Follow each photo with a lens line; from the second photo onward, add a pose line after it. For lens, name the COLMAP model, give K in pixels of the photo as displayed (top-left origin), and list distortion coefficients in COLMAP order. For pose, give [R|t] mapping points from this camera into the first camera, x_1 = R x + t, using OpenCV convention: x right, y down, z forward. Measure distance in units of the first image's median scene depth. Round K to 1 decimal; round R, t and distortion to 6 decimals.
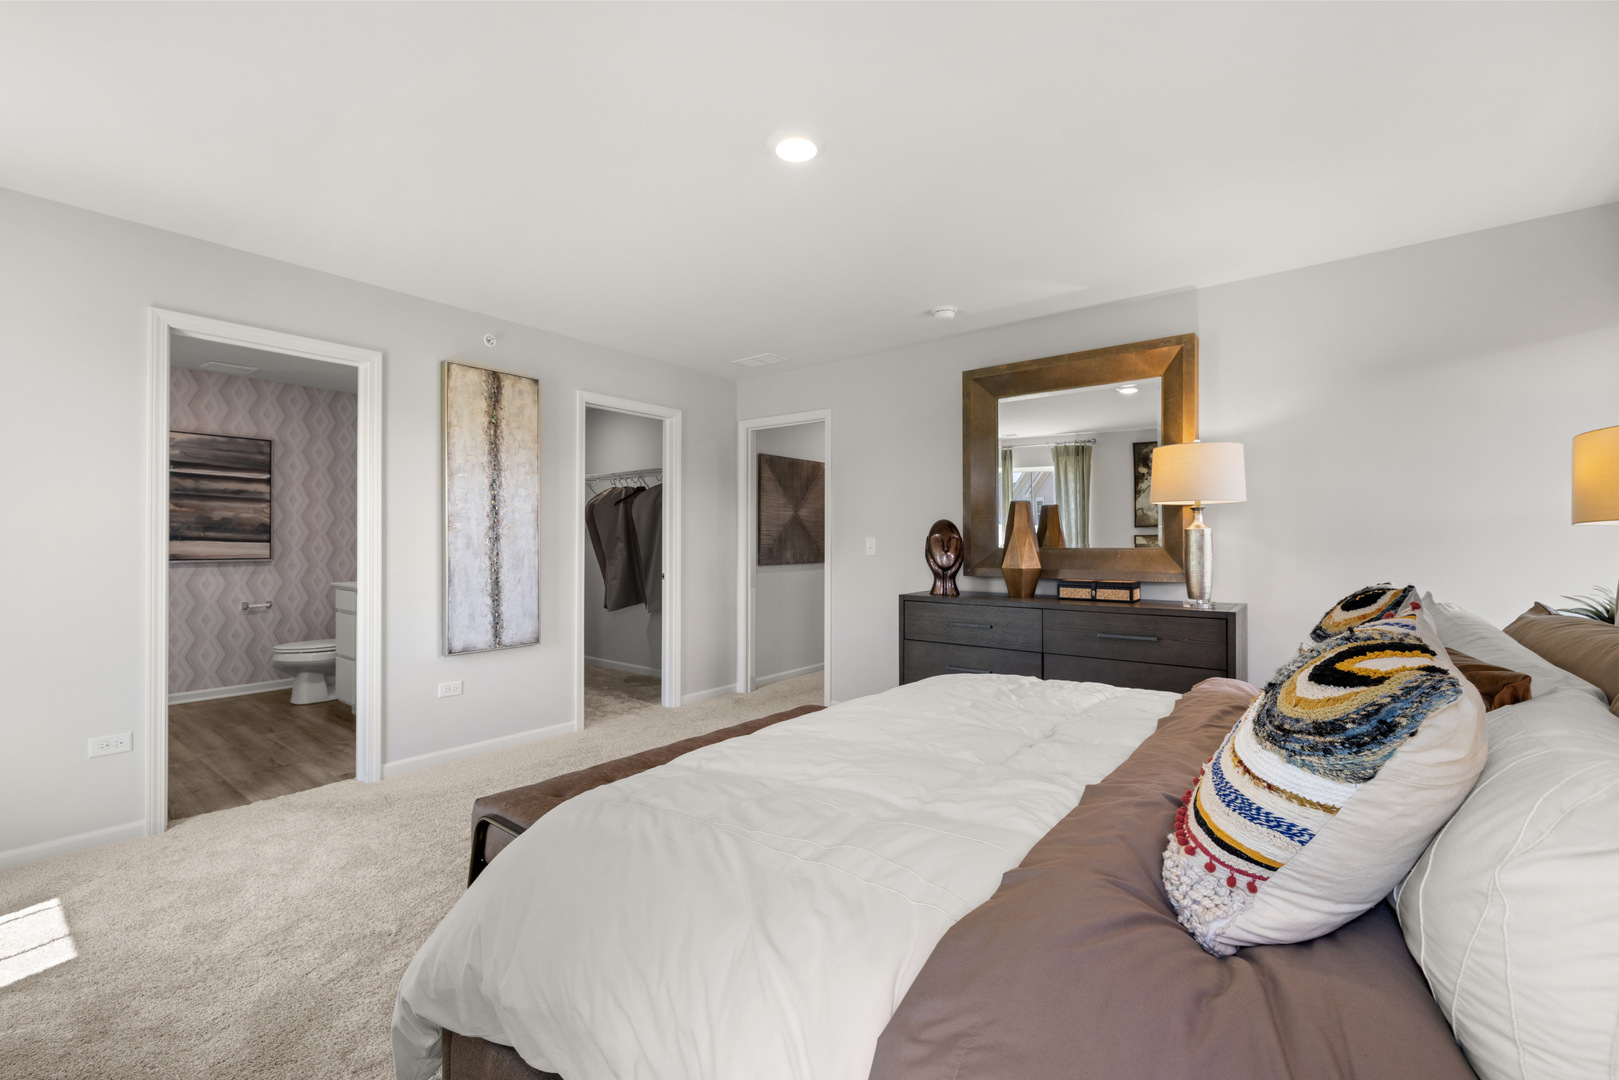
lens RADIAL K [[682.3, 0, 820.0], [0, 682.3, 540.5], [0, 0, 1]] dist [-0.001241, -0.000464]
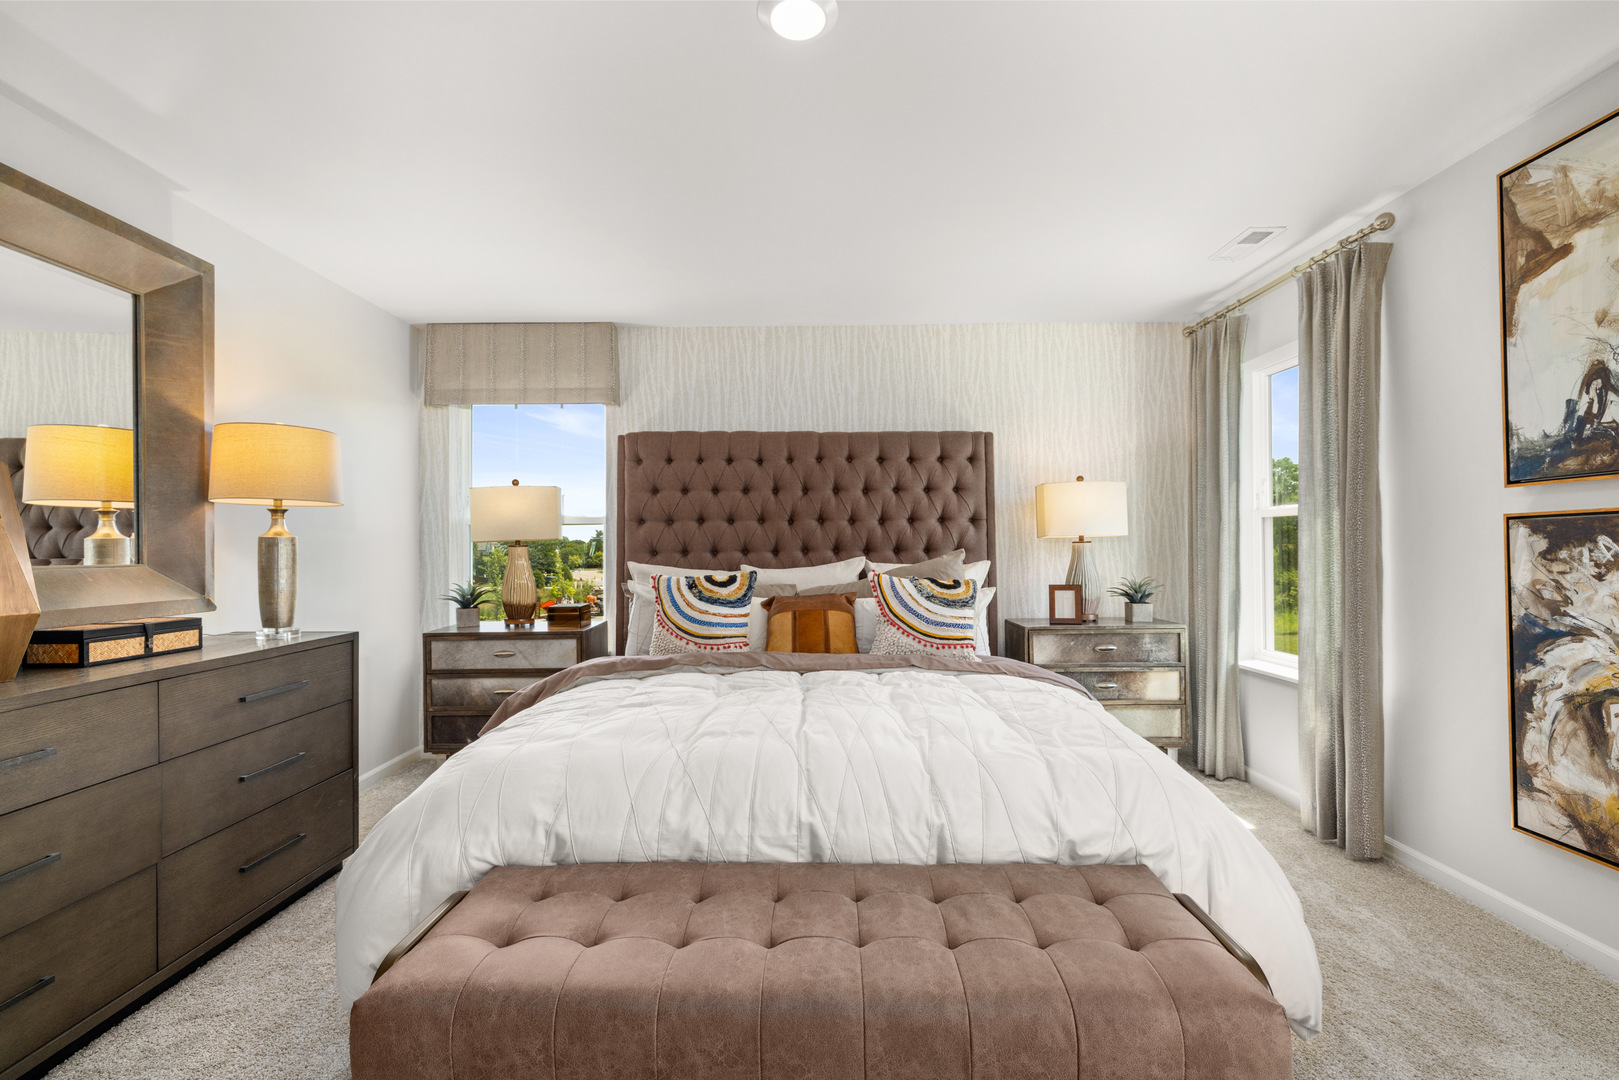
lens RADIAL K [[709.4, 0, 810.0], [0, 709.4, 546.1], [0, 0, 1]] dist [0.000720, 0.001580]
pose [[-0.612022, 0.008682, 0.790793, -0.290226], [0.001302, 0.999949, -0.009970, 0.001426], [-0.790840, -0.005072, -0.612002, 0.647510]]
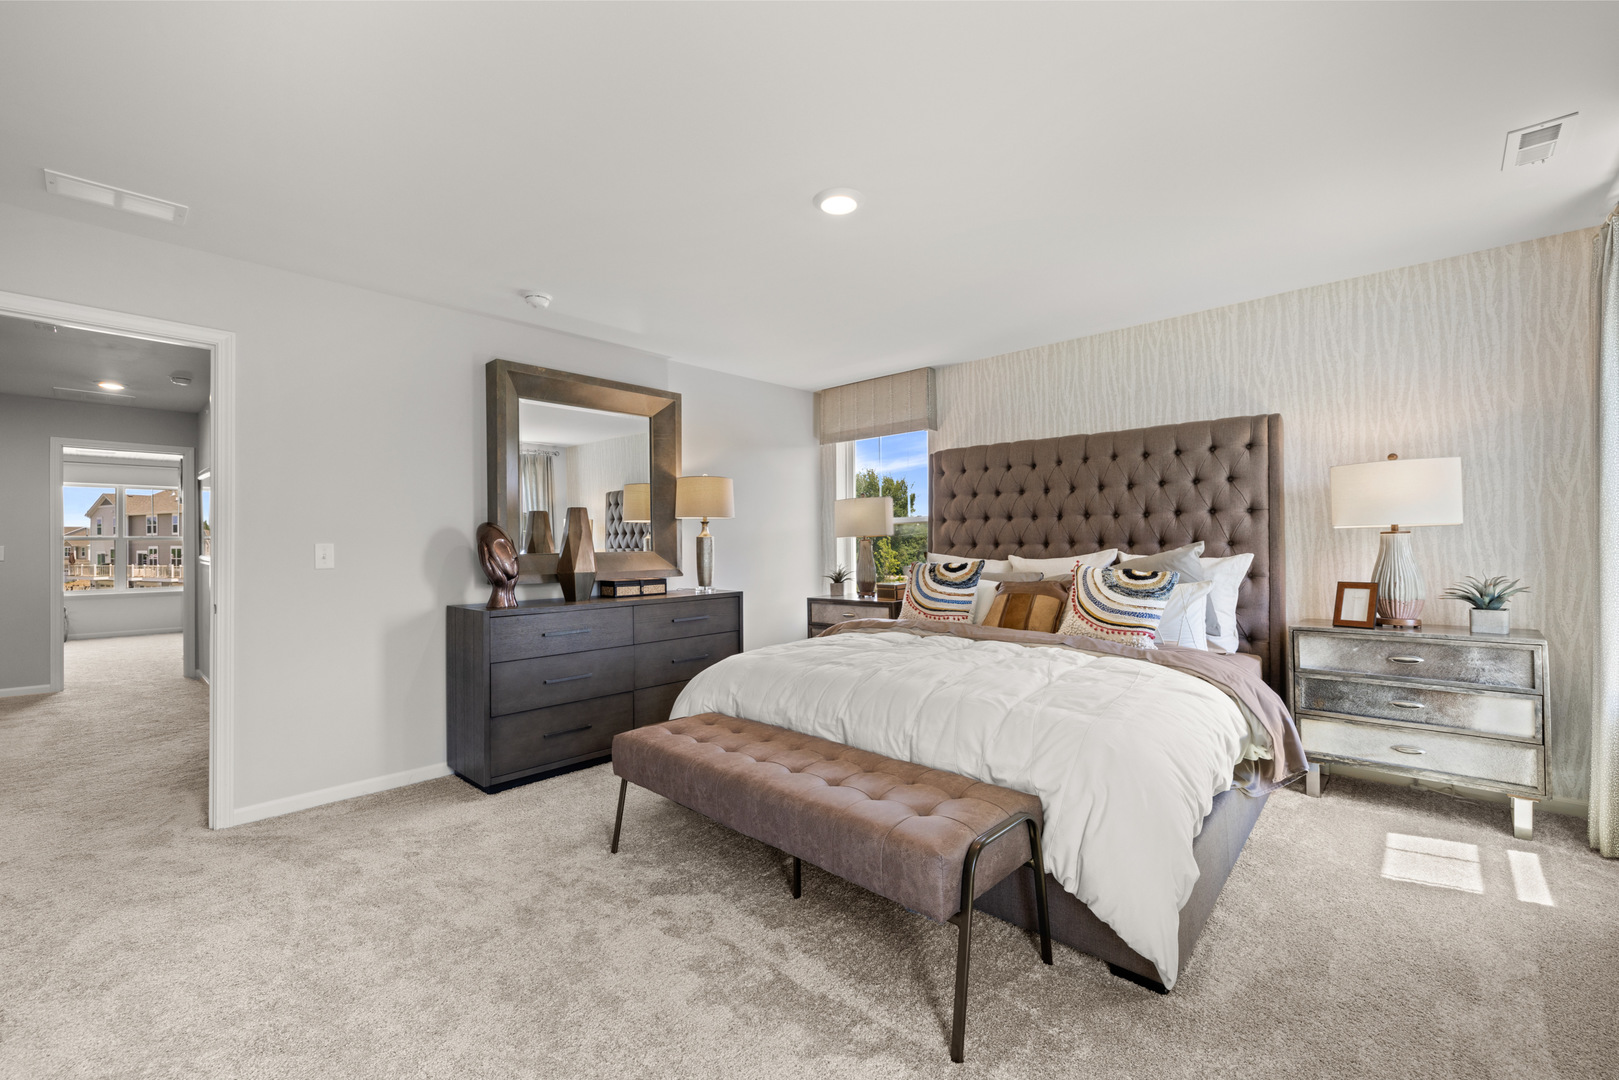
lens RADIAL K [[682.3, 0, 801.7], [0, 682.3, 540.8], [0, 0, 1]] dist [-0.001241, -0.000464]
pose [[0.099937, 0.003685, 0.994987, -0.532951], [0.003156, 0.999987, -0.004020, -0.001904], [-0.994989, 0.003542, 0.099924, 0.419705]]
